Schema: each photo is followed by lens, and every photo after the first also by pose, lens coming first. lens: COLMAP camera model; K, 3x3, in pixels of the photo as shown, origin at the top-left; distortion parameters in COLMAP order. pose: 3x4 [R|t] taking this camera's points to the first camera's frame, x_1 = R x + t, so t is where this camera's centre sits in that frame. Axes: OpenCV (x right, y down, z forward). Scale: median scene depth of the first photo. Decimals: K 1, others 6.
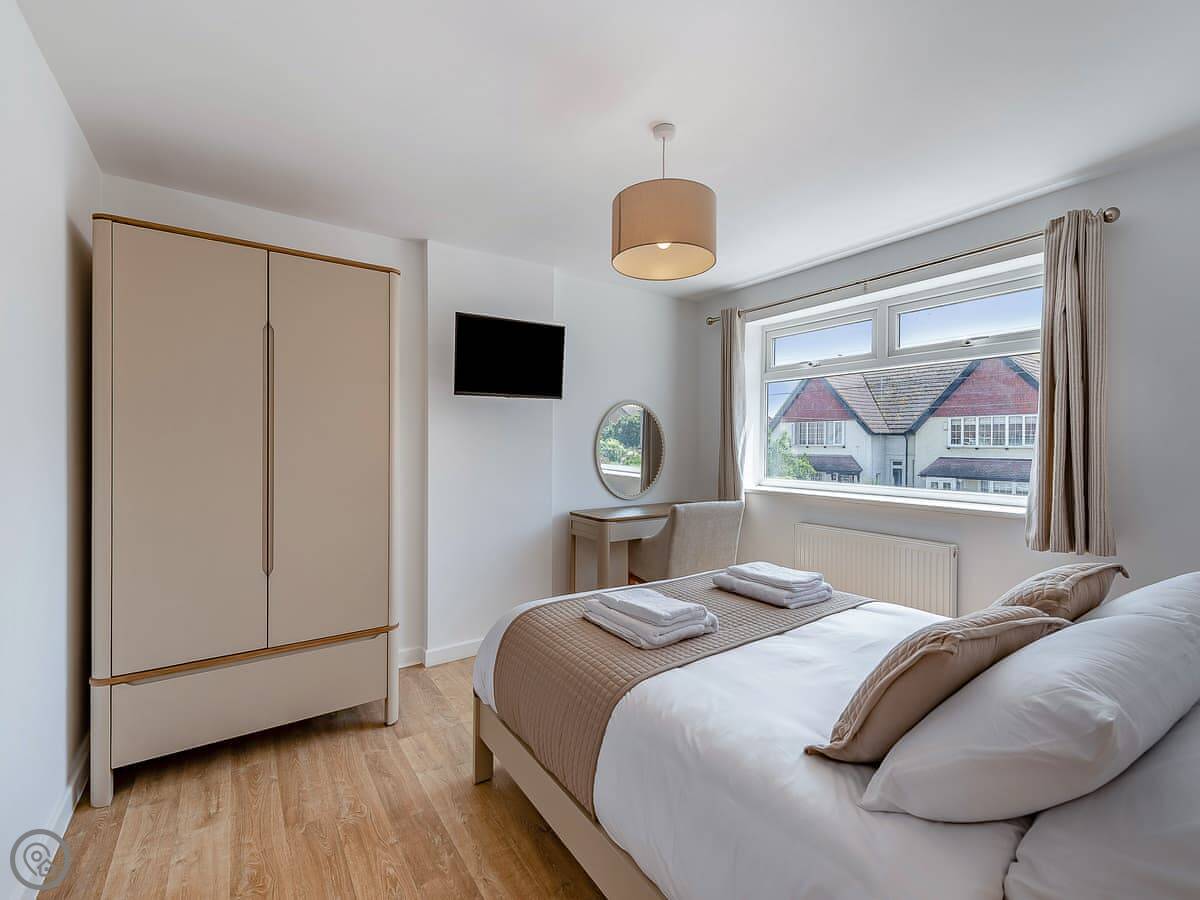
lens RADIAL K [[534.7, 0, 594.1], [0, 534.7, 450.4], [0, 0, 1]] dist [0.009171, -0.002884]
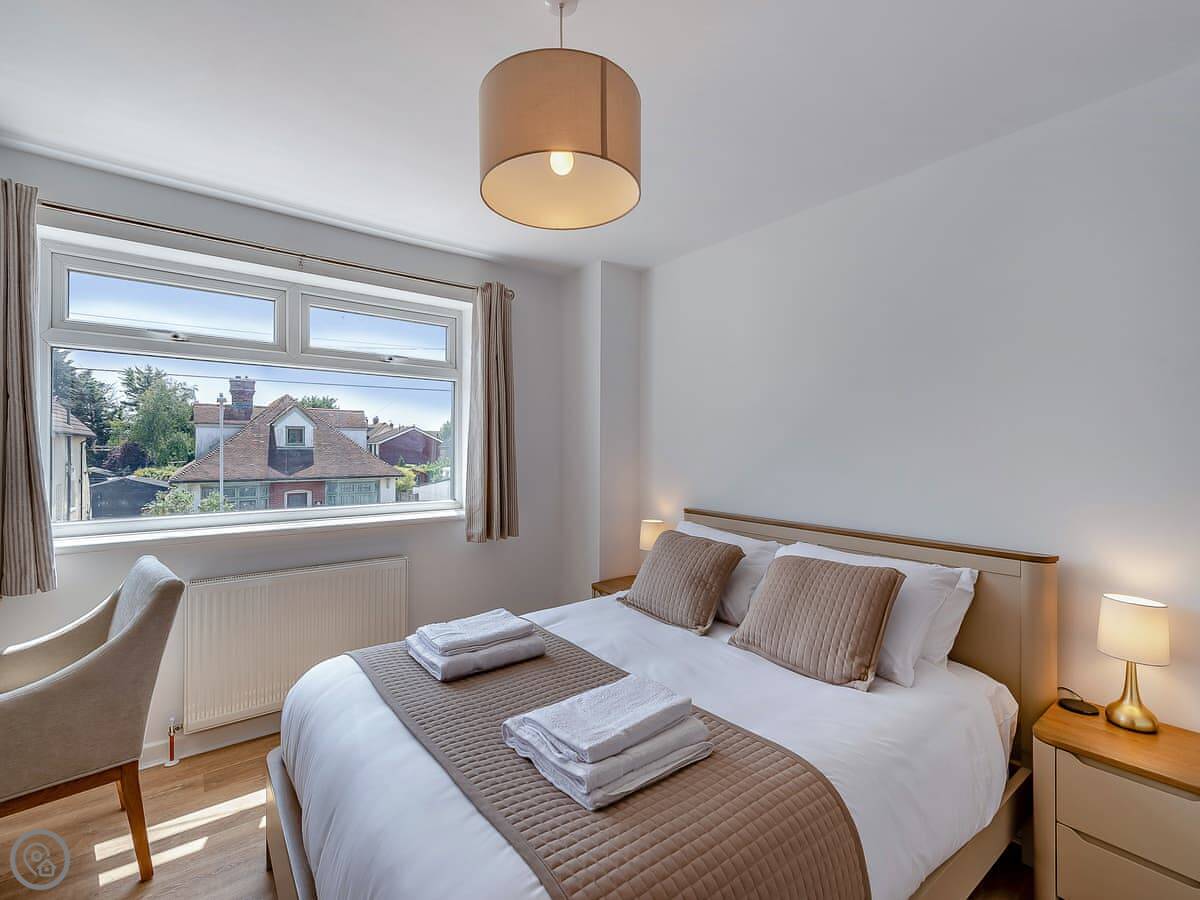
lens RADIAL K [[534.7, 0, 596.4], [0, 534.7, 448.2], [0, 0, 1]] dist [0.009171, -0.002884]
pose [[-0.065315, 0.003511, 0.997859, -0.347925], [0.008767, 0.999957, -0.002945, -0.022853], [-0.997826, 0.008556, -0.065343, 0.665339]]
